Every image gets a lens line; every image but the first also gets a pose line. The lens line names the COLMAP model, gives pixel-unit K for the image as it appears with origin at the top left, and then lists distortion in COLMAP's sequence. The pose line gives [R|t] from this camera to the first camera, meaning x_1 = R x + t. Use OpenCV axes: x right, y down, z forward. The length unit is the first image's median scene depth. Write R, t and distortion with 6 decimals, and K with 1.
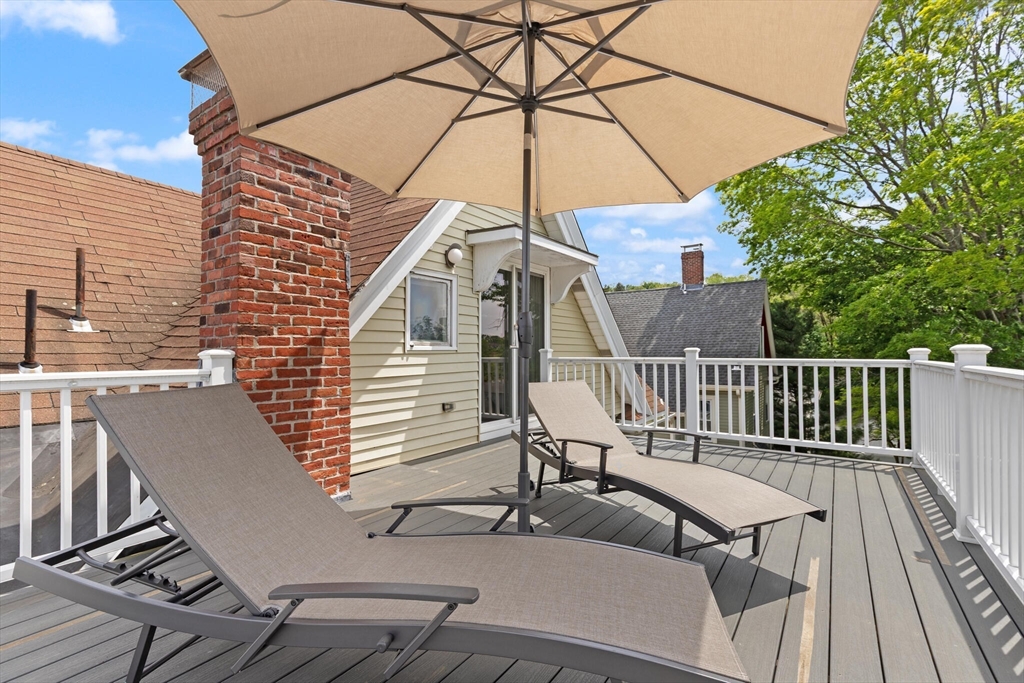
lens RADIAL K [[475.9, 0, 513.7], [0, 475.9, 346.3], [0, 0, 1]] dist [0.002539, -0.000441]
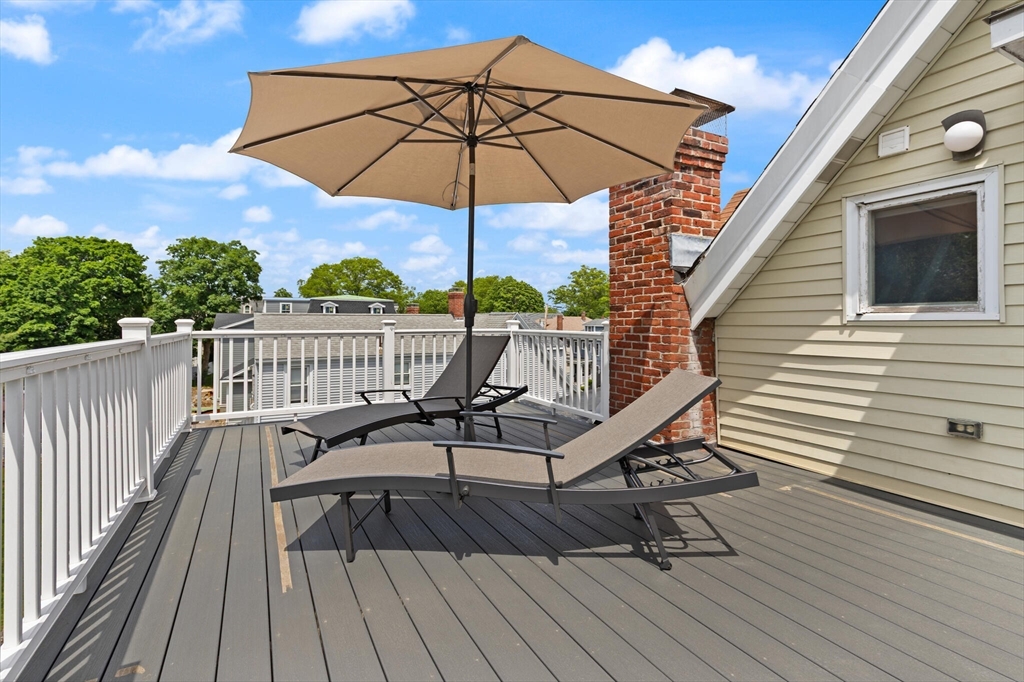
lens RADIAL K [[462.9, 0, 514.1], [0, 462.9, 318.3], [0, 0, 1]] dist [-0.000691, -0.000253]
pose [[-0.448569, -0.006094, -0.893727, 0.833641], [0.009141, 0.999893, -0.011406, 0.011589], [0.893701, -0.013286, -0.448466, 1.220845]]
